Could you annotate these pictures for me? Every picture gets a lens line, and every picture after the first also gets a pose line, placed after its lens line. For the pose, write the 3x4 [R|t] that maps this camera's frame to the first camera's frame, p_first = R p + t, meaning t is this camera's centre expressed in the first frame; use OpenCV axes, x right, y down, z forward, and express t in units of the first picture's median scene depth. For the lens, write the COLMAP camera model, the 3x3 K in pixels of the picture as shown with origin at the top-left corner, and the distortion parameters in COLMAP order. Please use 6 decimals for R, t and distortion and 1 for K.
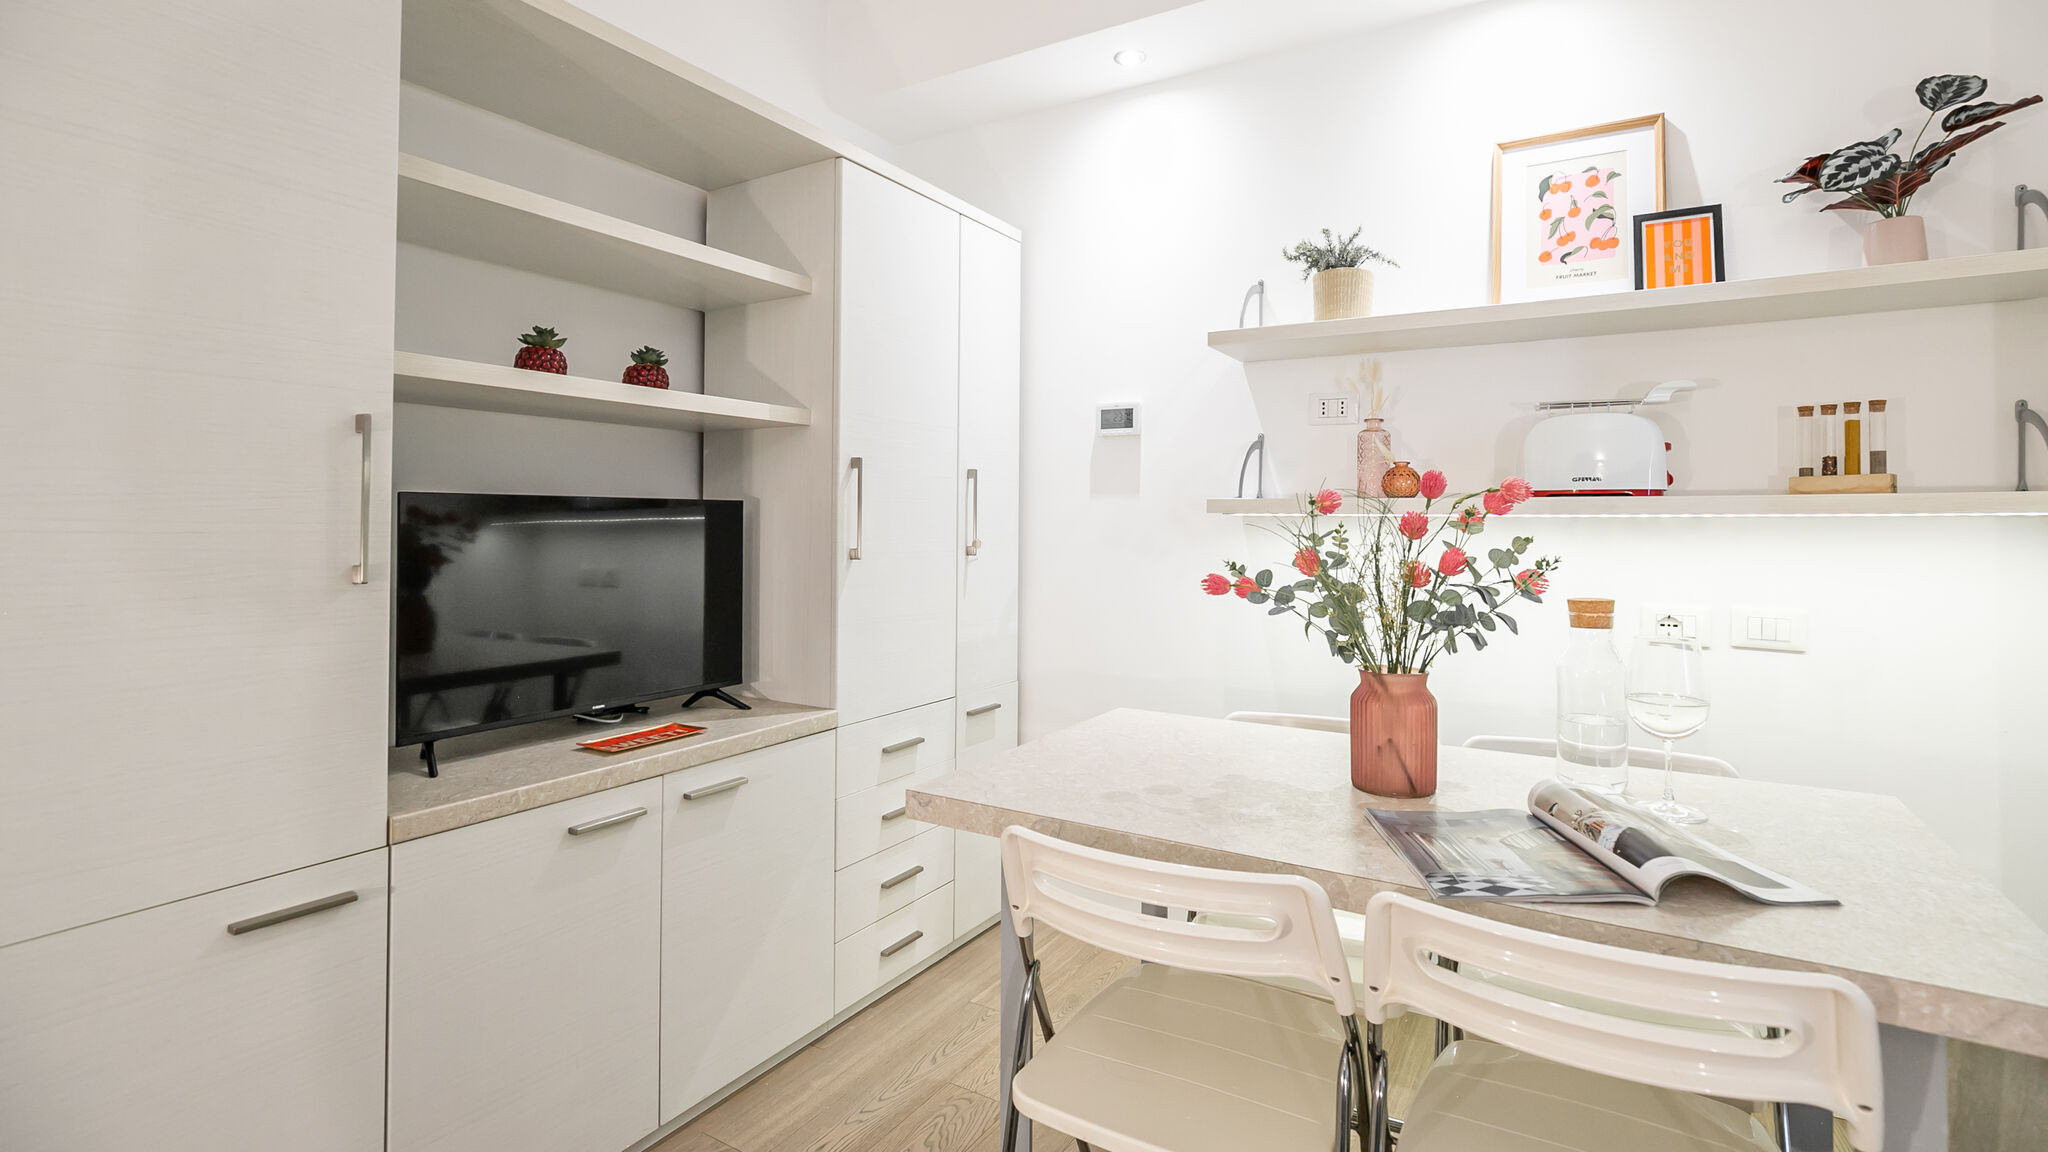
lens RADIAL K [[941.5, 0, 1028.3], [0, 941.5, 509.1], [0, 0, 1]] dist [-0.014504, 0.003257]
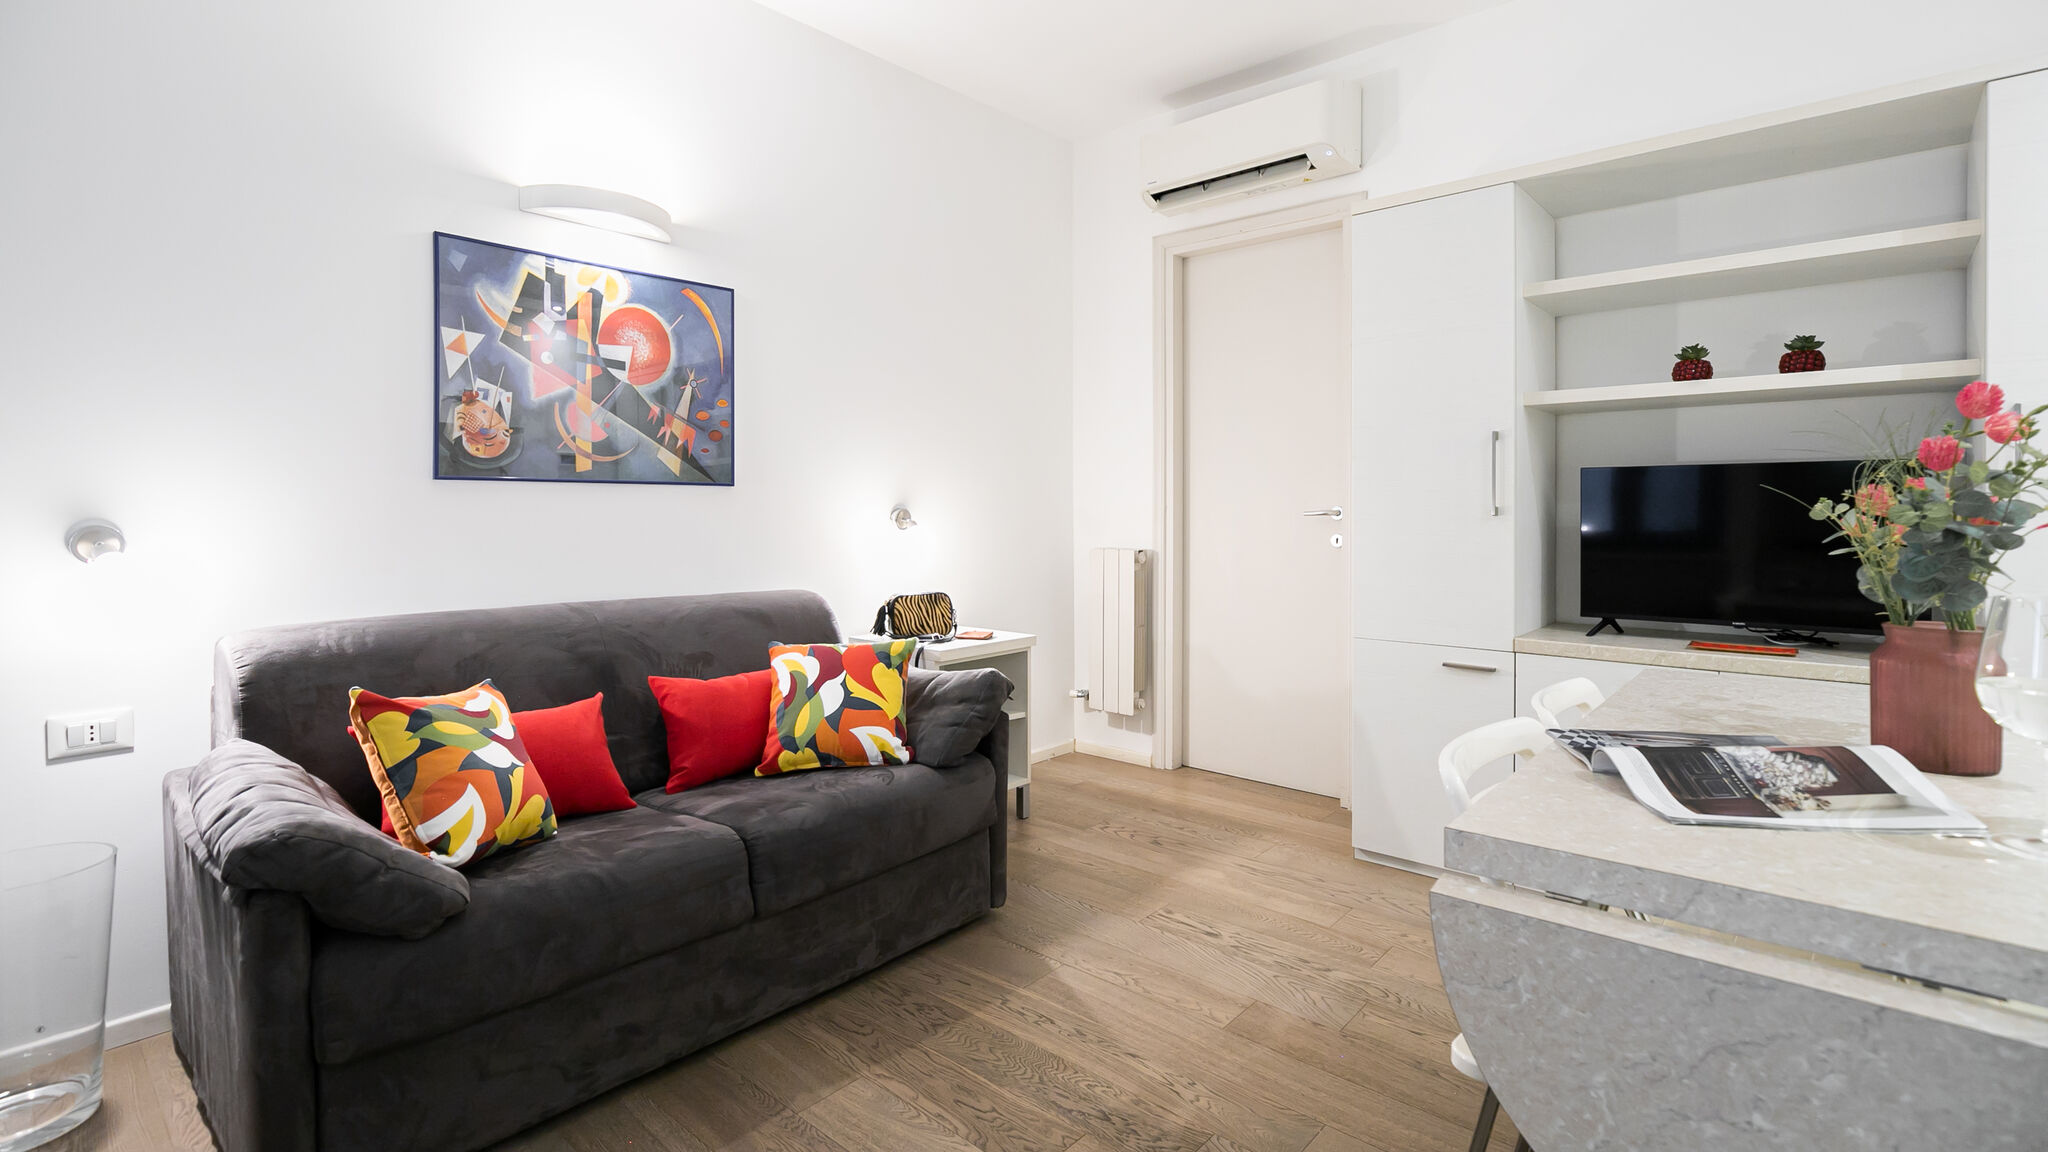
lens RADIAL K [[941.5, 0, 1025.7], [0, 941.5, 513.6], [0, 0, 1]] dist [-0.014504, 0.003257]
pose [[-0.184904, 0.001082, -0.982756, 0.941583], [0.016128, 0.999868, -0.001933, 0.041266], [0.982624, -0.016208, -0.184897, 0.246506]]
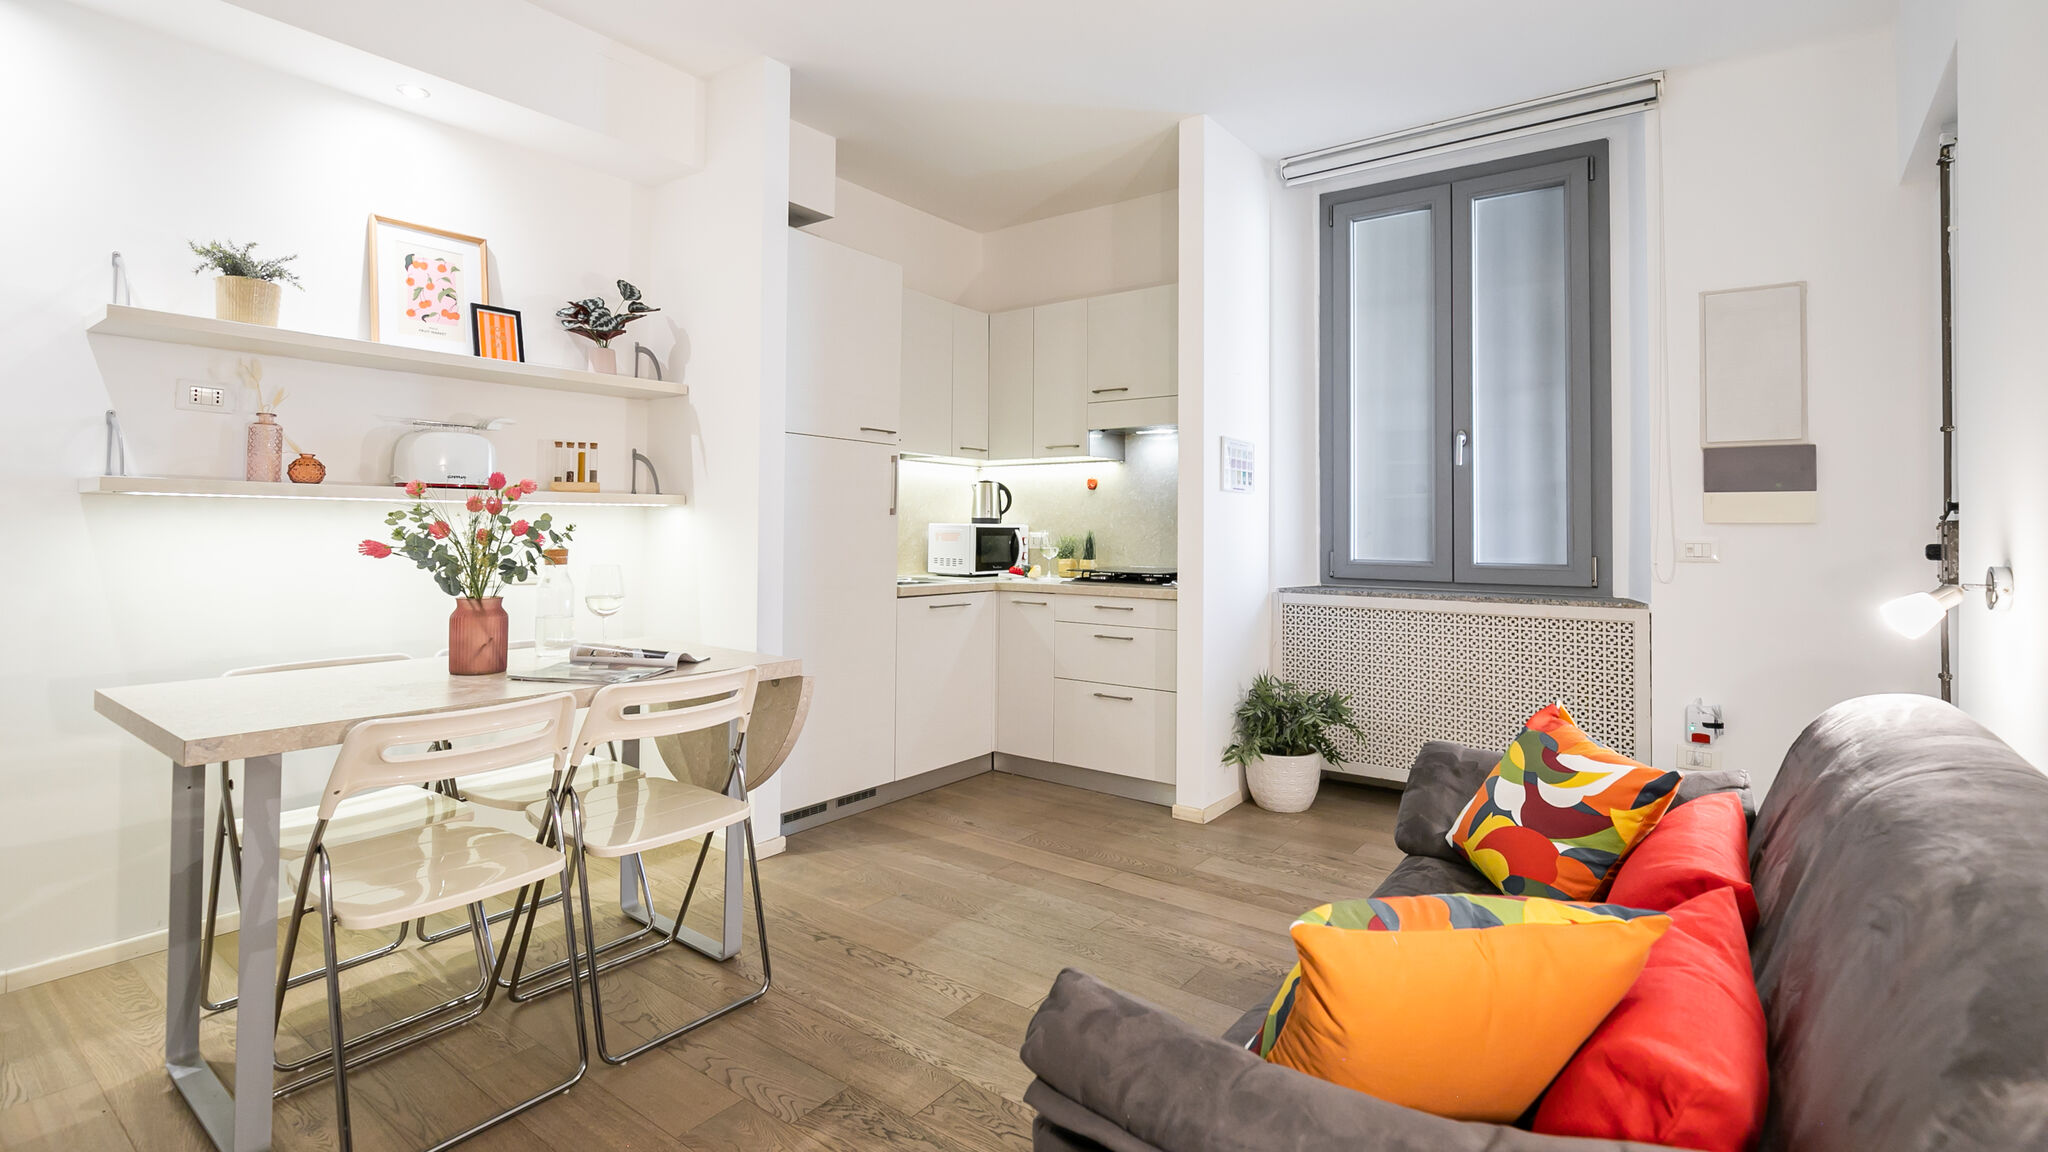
lens RADIAL K [[941.5, 0, 1031.5], [0, 941.5, 505.8], [0, 0, 1]] dist [-0.014504, 0.003257]
pose [[0.095061, 0.015572, 0.995350, -0.754499], [-0.023165, 0.999641, -0.013427, 0.012130], [-0.995202, -0.021781, 0.095387, -0.047092]]
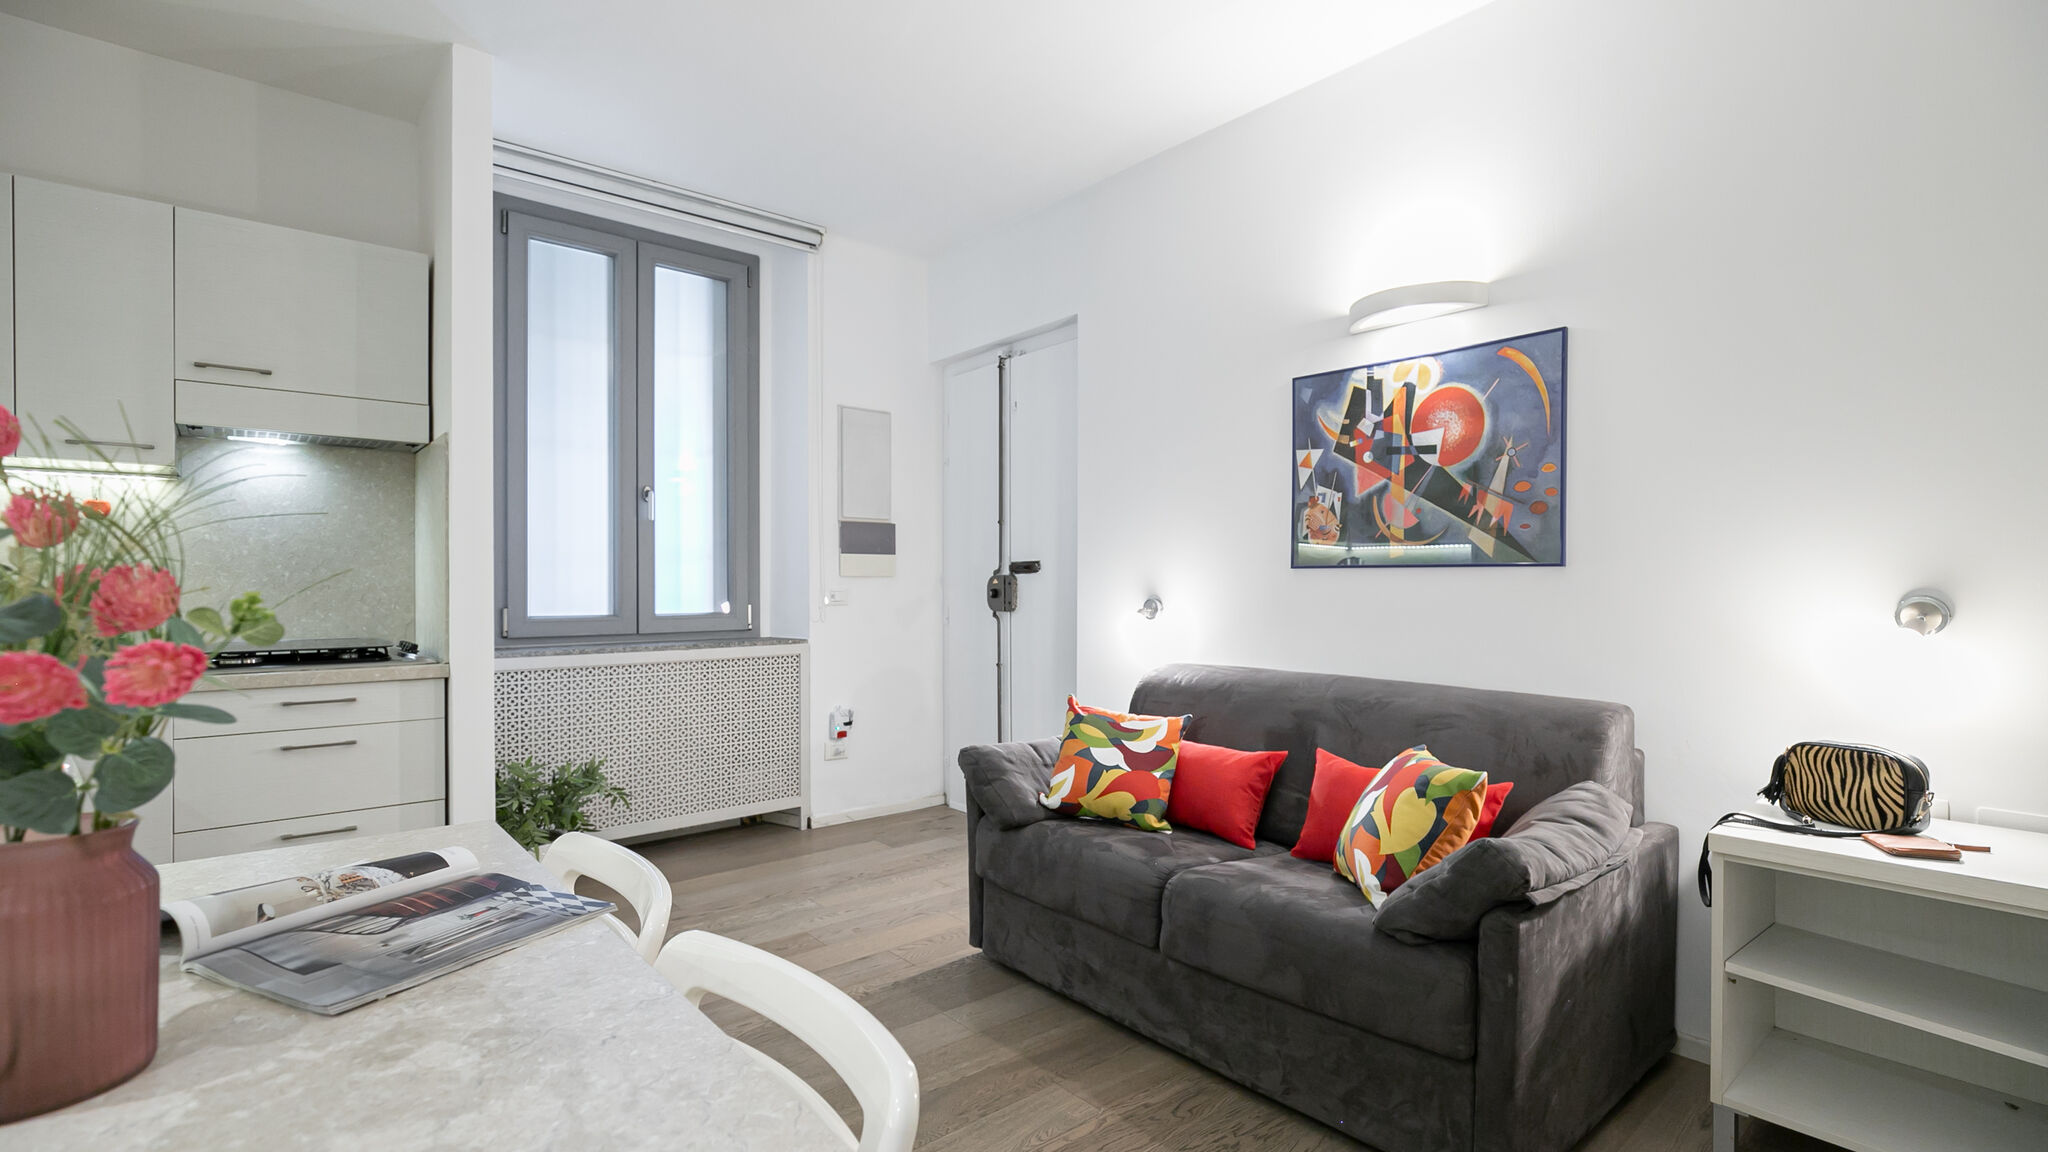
lens RADIAL K [[941.5, 0, 1030.8], [0, 941.5, 580.0], [0, 0, 1]] dist [-0.014504, 0.003257]
pose [[-0.949591, -0.005421, 0.313445, -0.151159], [-0.011391, 0.999787, -0.017218, 0.034299], [-0.313285, -0.019920, -0.949450, 0.893419]]
